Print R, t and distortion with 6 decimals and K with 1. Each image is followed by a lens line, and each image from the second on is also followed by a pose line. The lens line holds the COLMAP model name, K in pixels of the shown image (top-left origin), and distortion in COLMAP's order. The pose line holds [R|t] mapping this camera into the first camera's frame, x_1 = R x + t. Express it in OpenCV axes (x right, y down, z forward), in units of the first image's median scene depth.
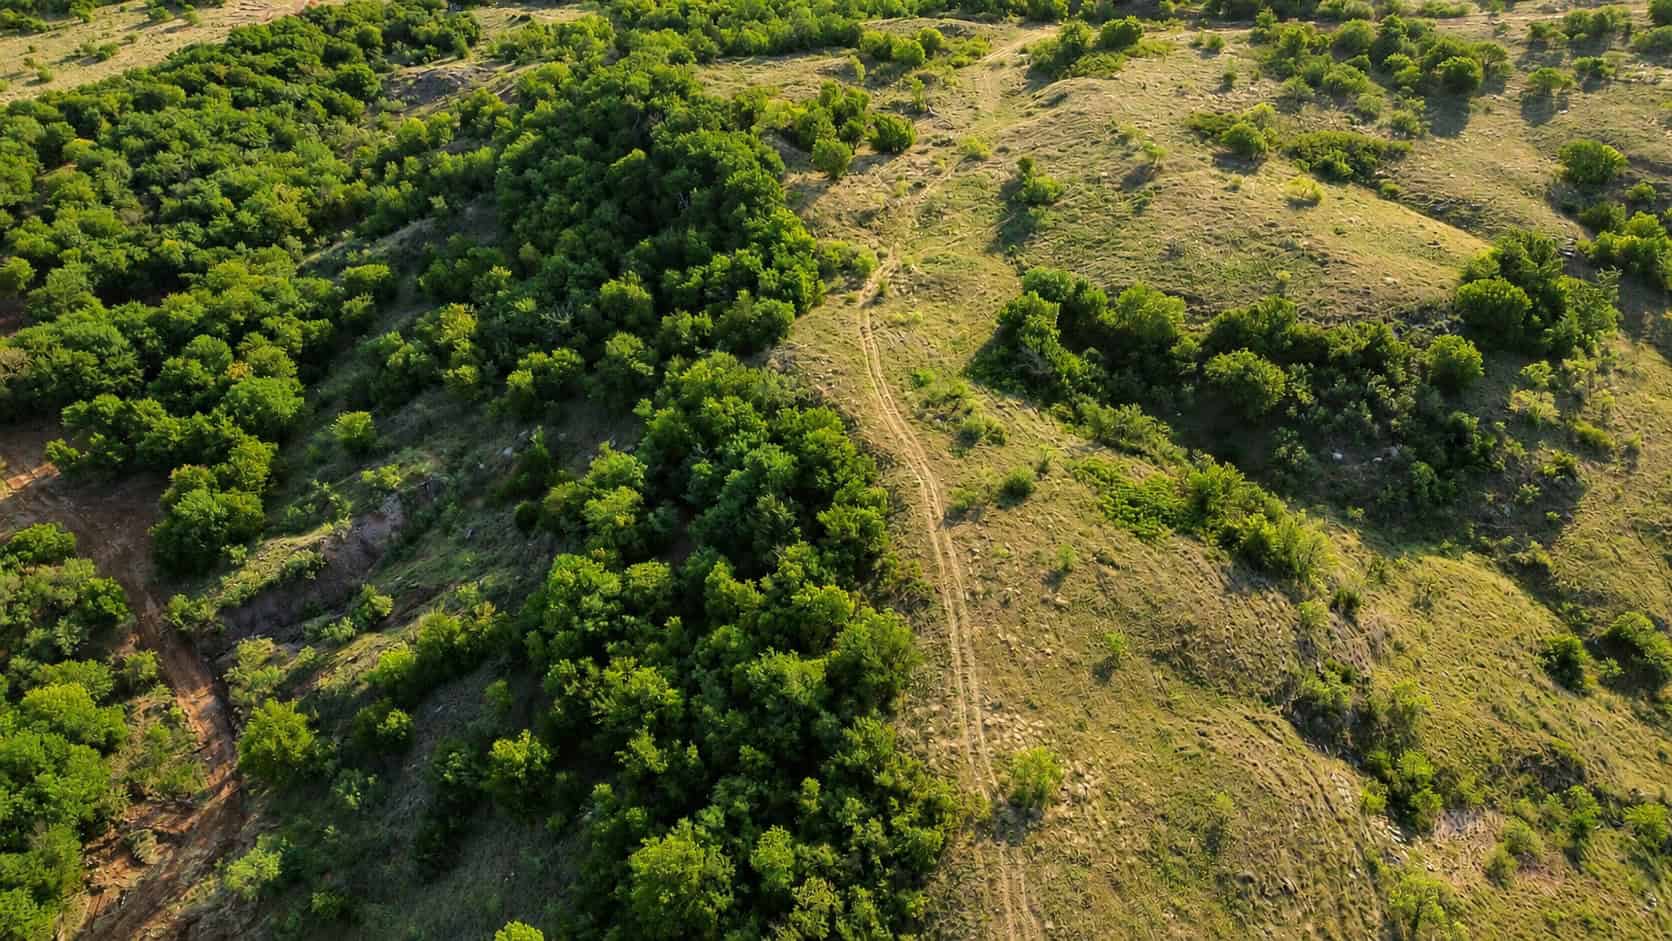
lens RADIAL K [[1179.3, 0, 833.3], [0, 1179.3, 466.1], [0, 0, 1]] dist [0.065579, -0.060160]
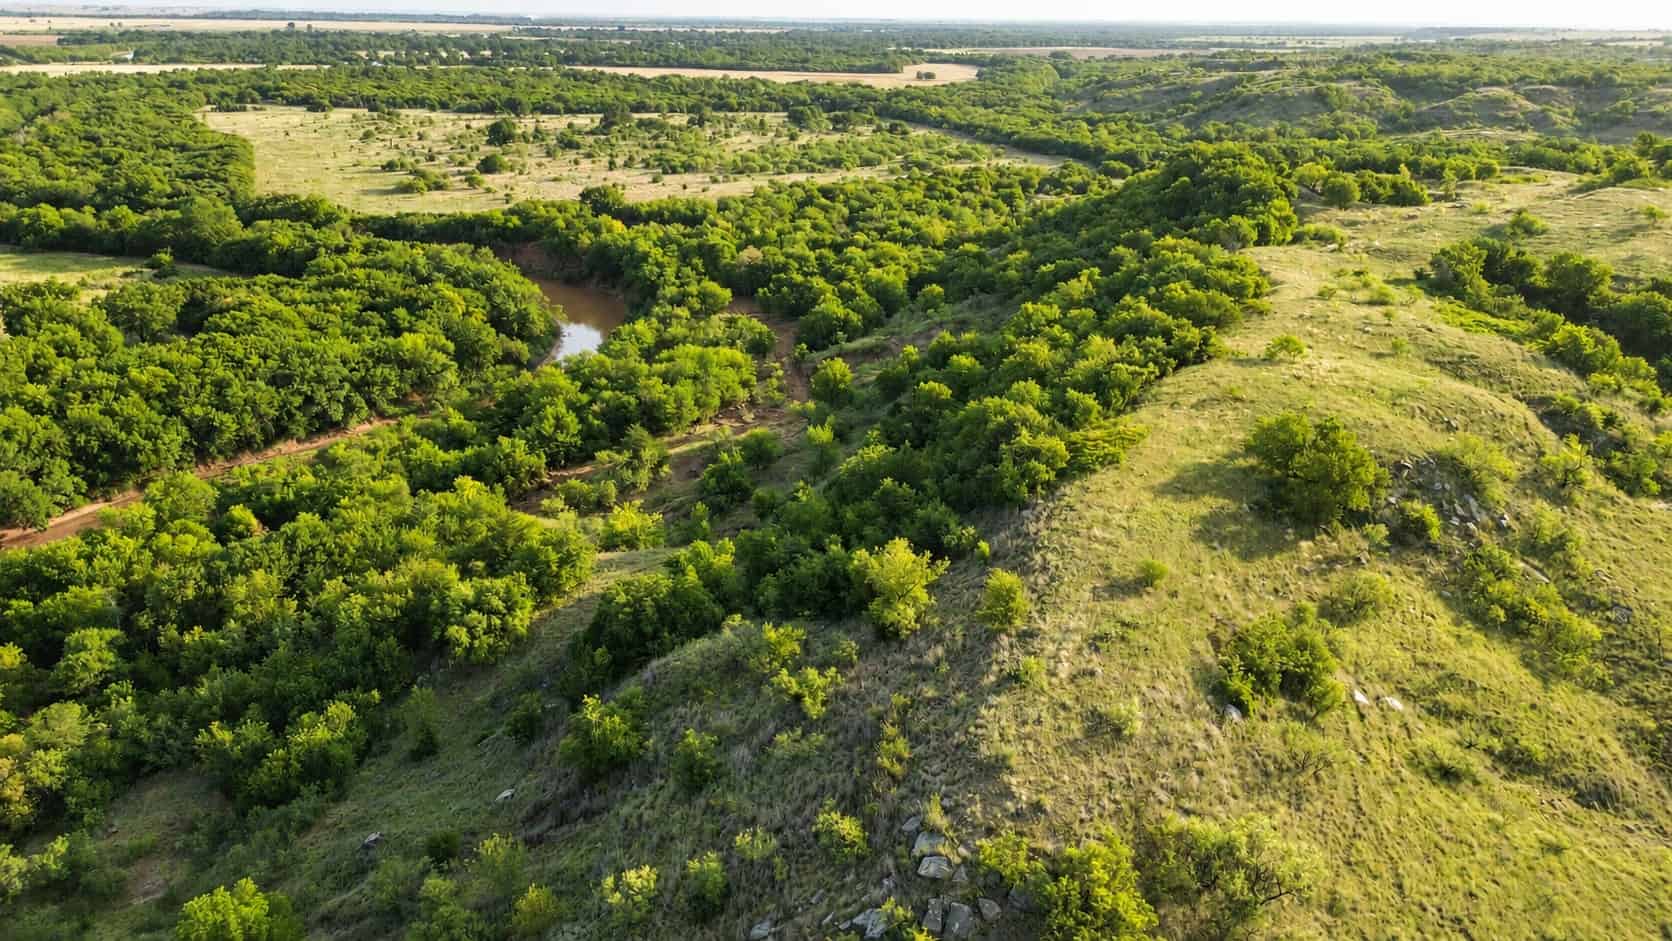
lens RADIAL K [[1179.3, 0, 838.8], [0, 1179.3, 468.5], [0, 0, 1]] dist [0.065579, -0.060160]
pose [[0.856170, 0.191924, -0.479728, 0.225730], [-0.307196, 0.935614, -0.173943, 0.431285], [0.415456, 0.296296, 0.860003, -0.224434]]
